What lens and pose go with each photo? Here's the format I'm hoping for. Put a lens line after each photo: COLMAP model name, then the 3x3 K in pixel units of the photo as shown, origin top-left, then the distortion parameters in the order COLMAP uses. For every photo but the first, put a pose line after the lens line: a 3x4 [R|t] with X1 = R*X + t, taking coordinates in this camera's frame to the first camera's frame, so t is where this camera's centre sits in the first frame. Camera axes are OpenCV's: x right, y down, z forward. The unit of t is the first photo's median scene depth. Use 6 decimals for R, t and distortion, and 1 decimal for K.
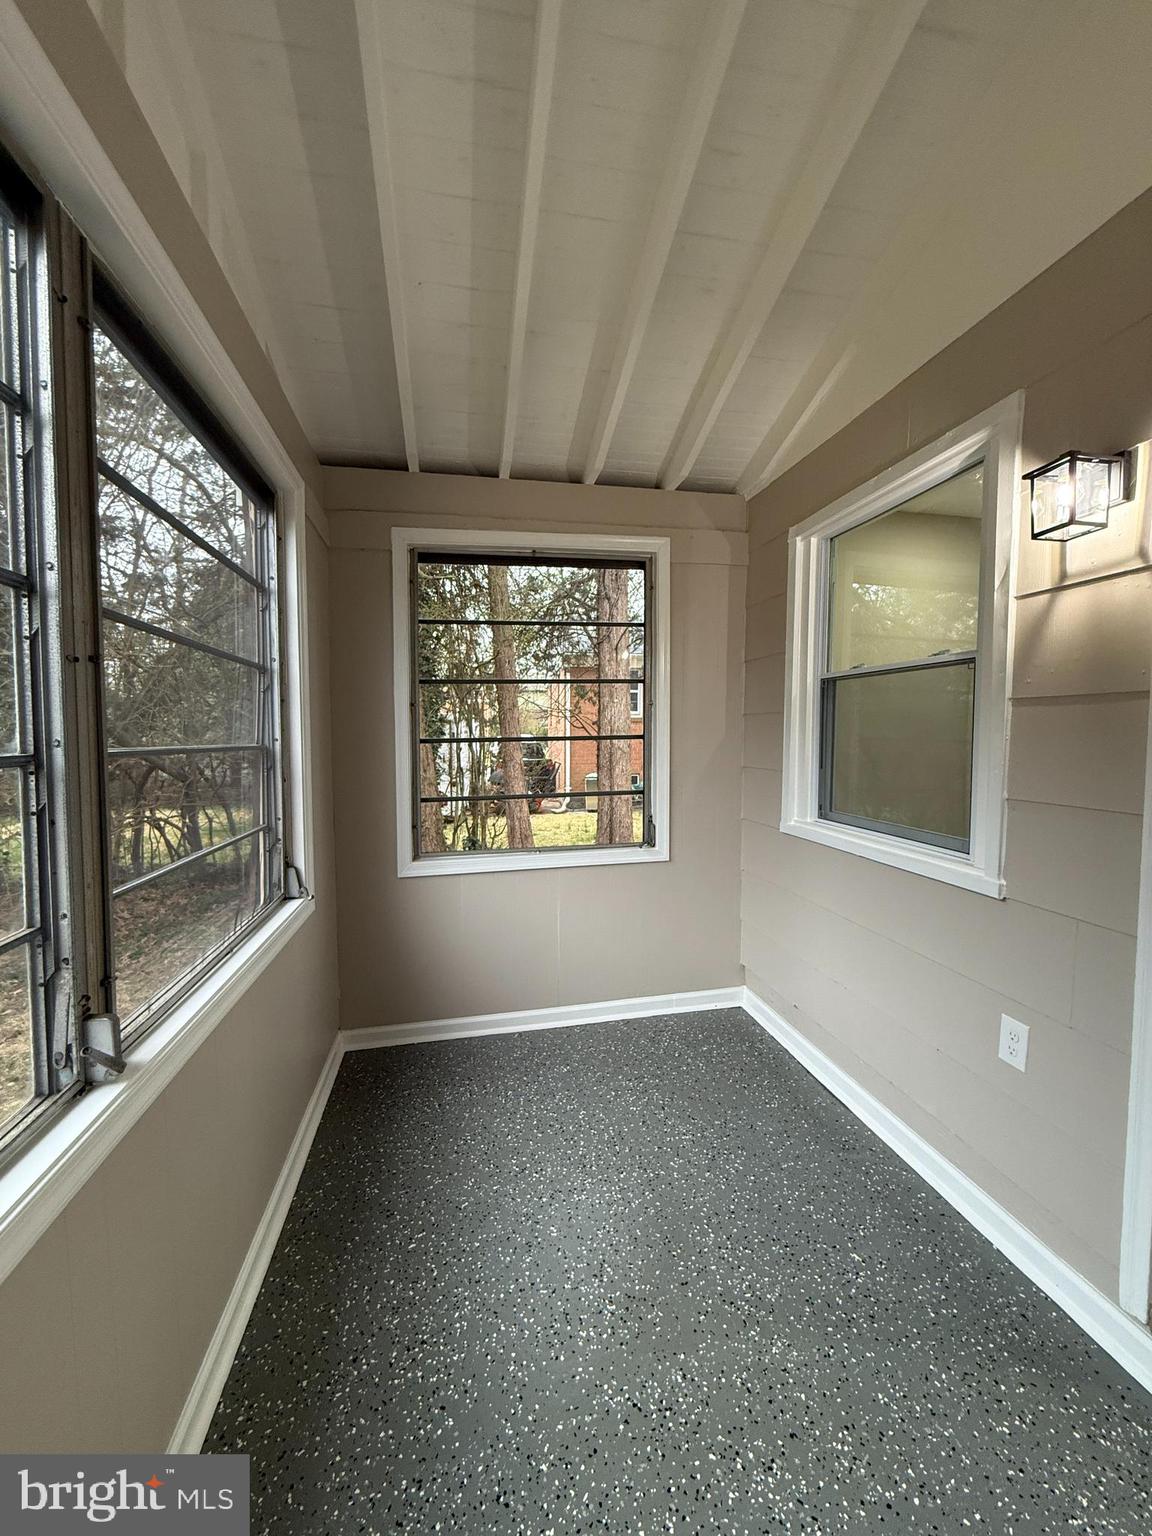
lens RADIAL K [[614.2, 0, 575.7], [0, 614.2, 760.7], [0, 0, 1]] dist [0.000910, -0.000068]
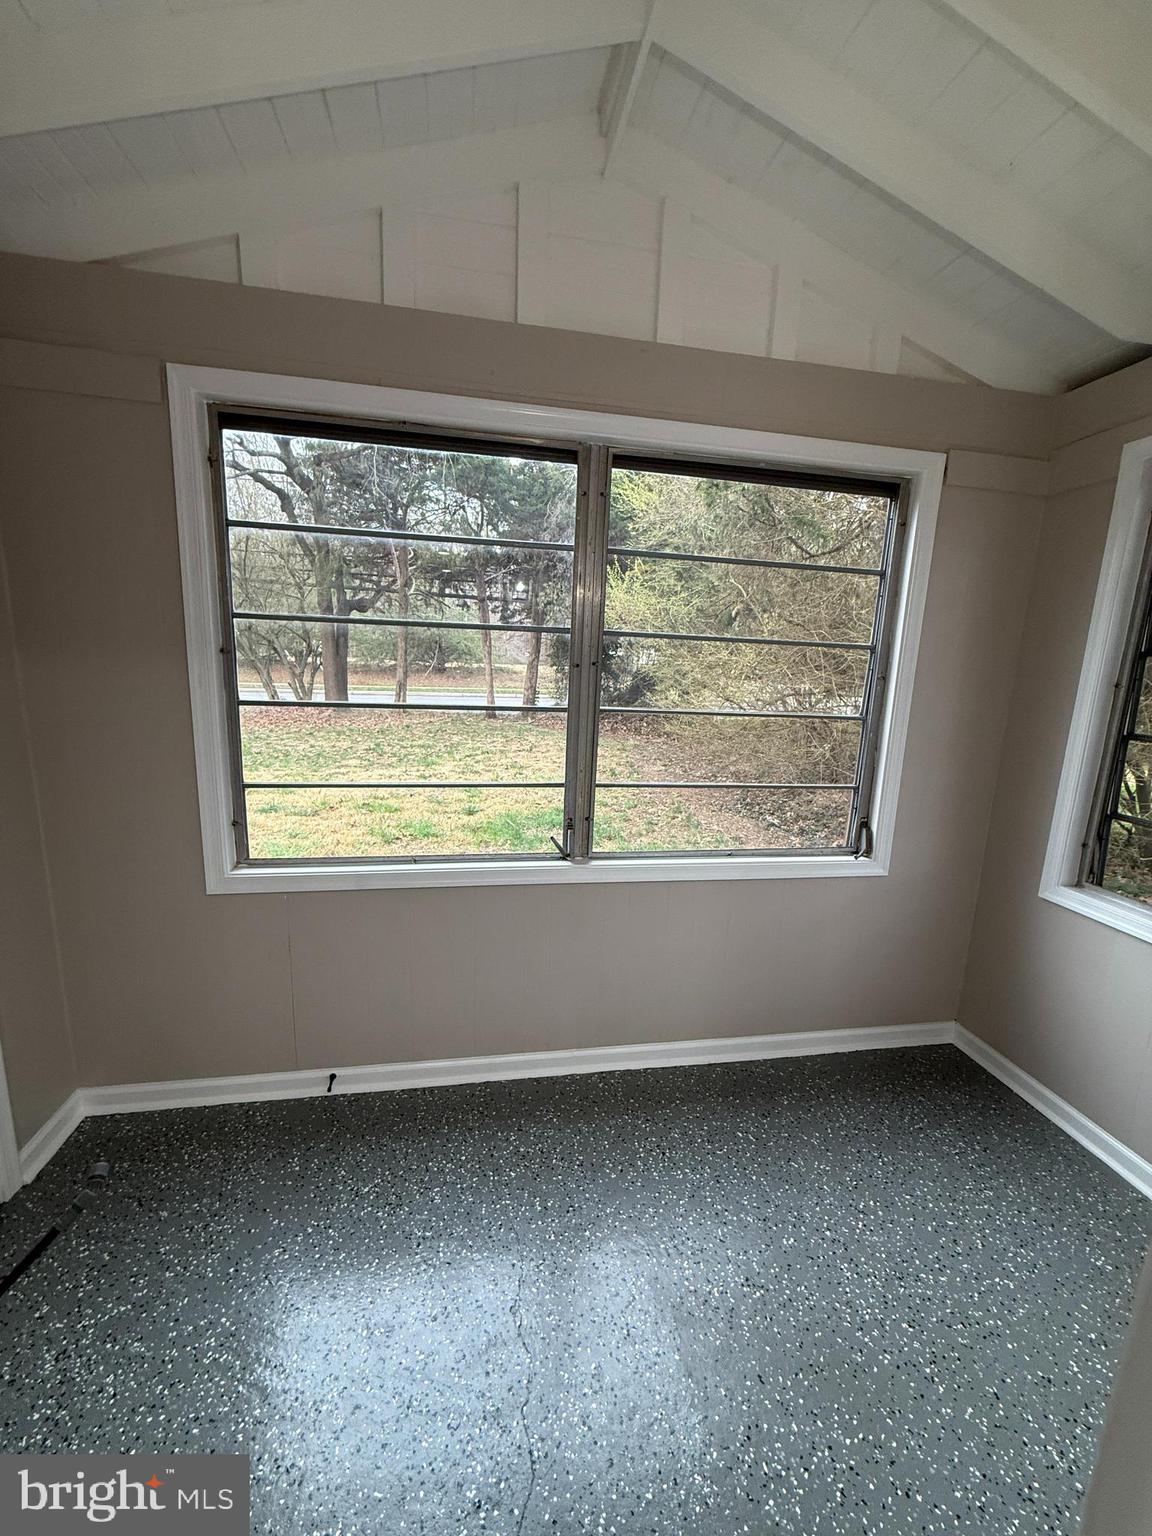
lens RADIAL K [[614.2, 0, 579.6], [0, 614.2, 763.0], [0, 0, 1]] dist [0.000910, -0.000068]
pose [[-0.005858, 0.182441, -0.983199, 0.497896], [-0.088825, 0.979235, 0.182235, -0.080947], [0.996030, 0.088400, 0.010468, 0.372805]]
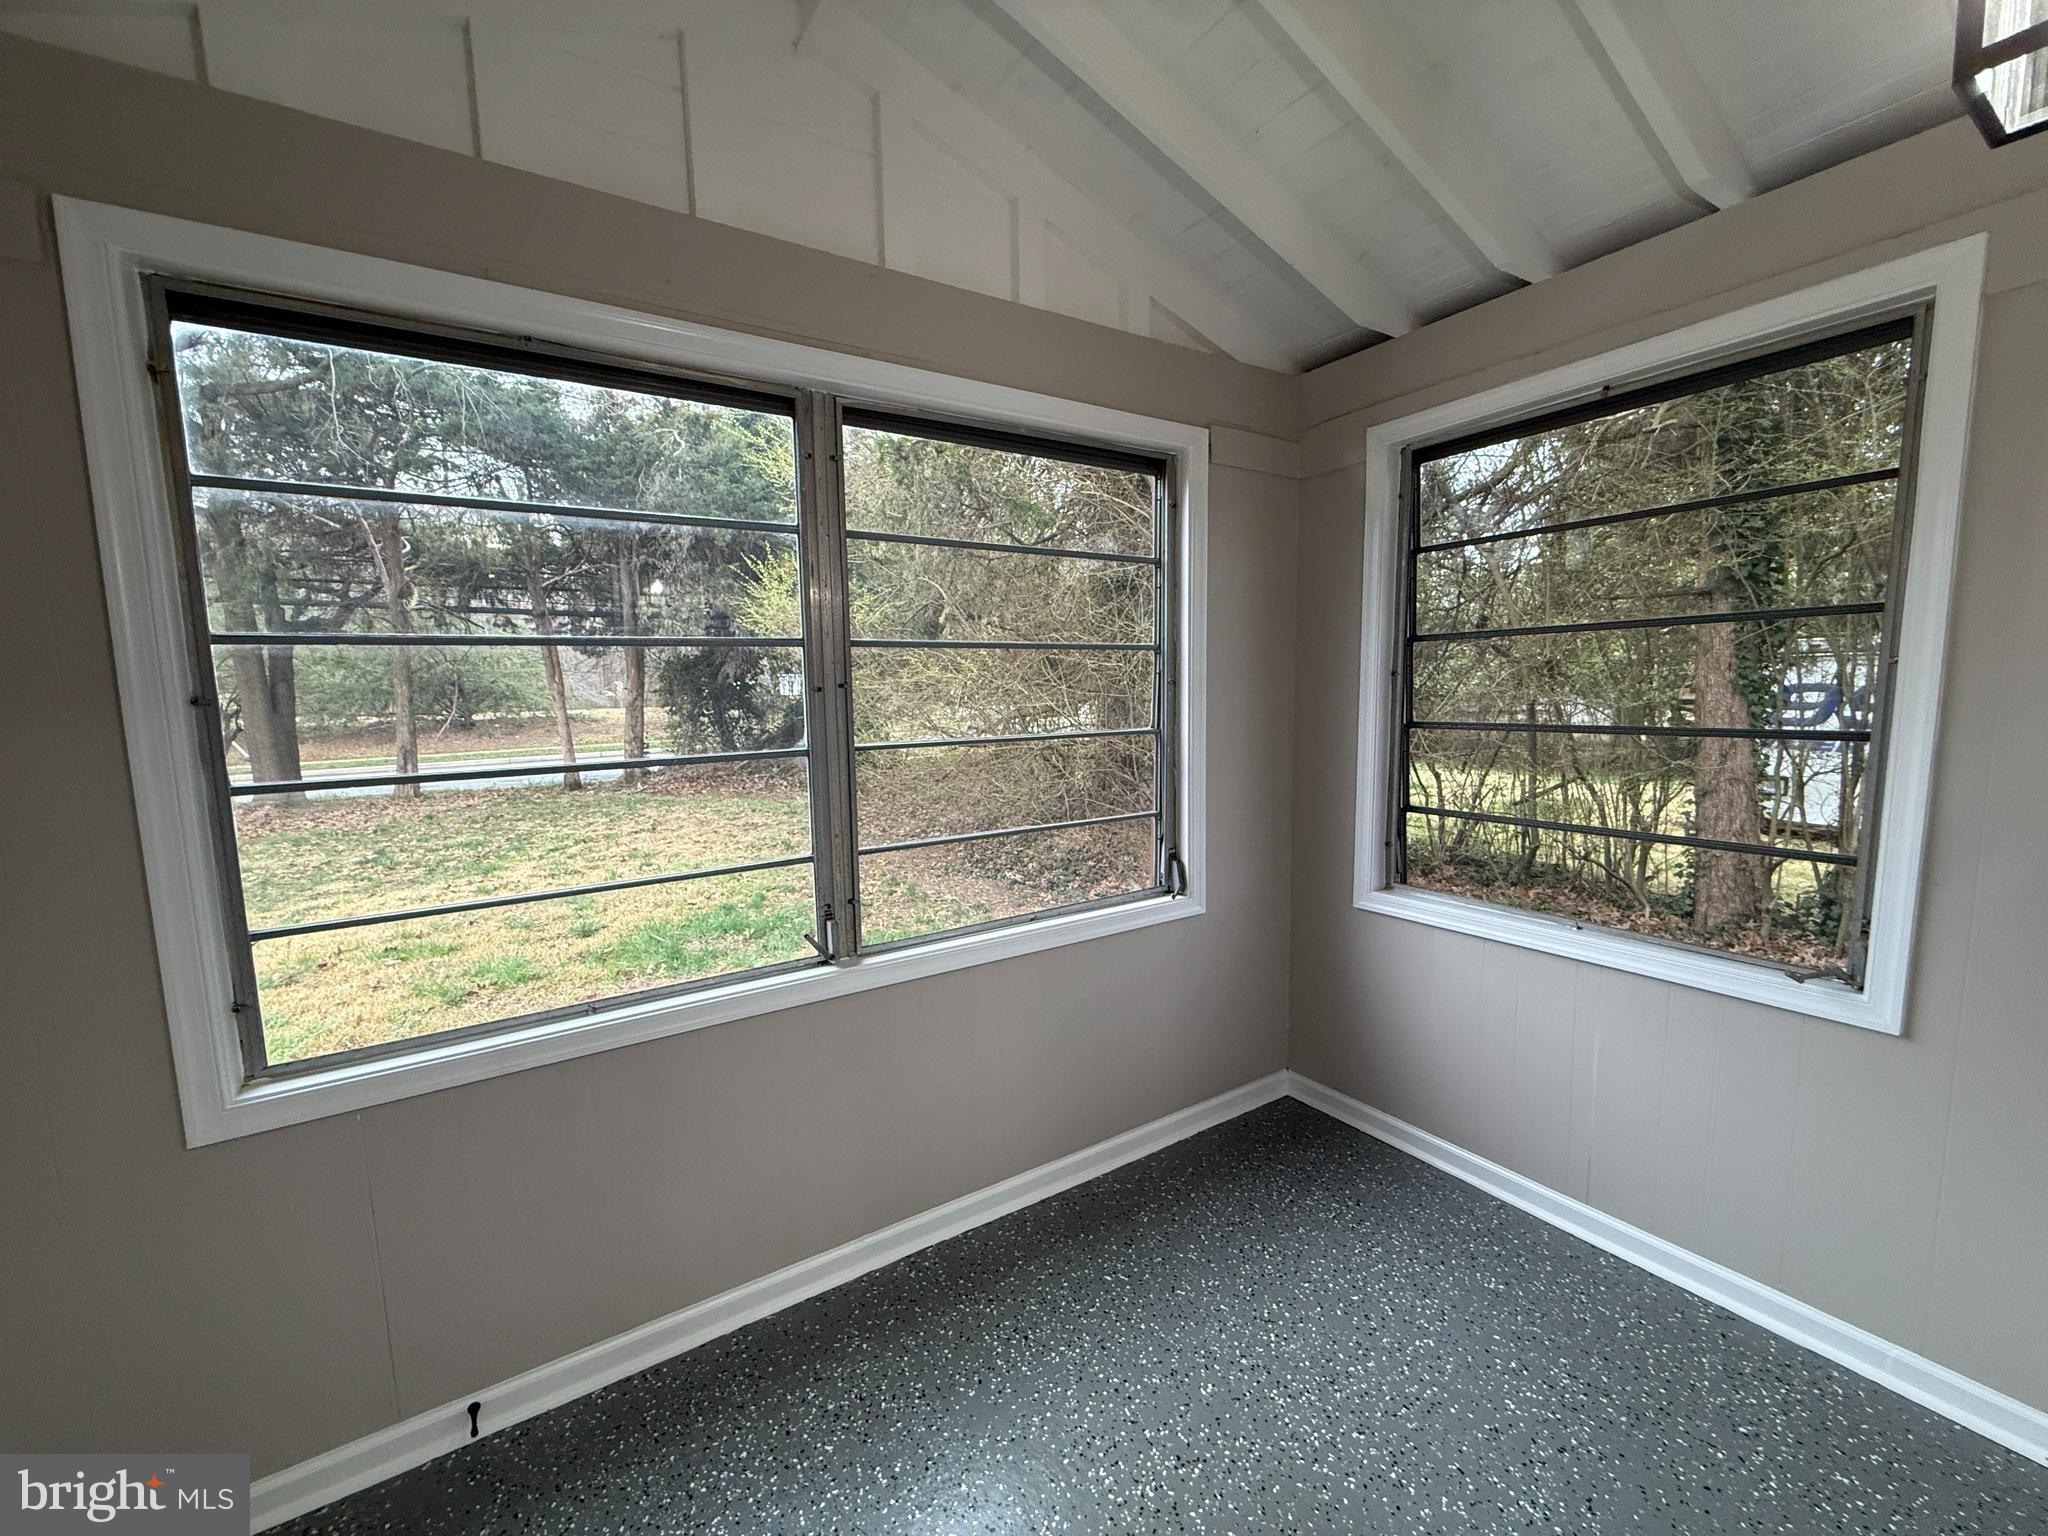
lens RADIAL K [[819.0, 0, 1019.6], [0, 819.0, 767.3], [0, 0, 1]] dist [0.000910, -0.000068]
pose [[0.371623, 0.097330, -0.923268, 0.473223], [-0.026047, 0.995191, 0.094428, -0.064228], [0.928018, -0.011043, 0.372371, 0.256964]]
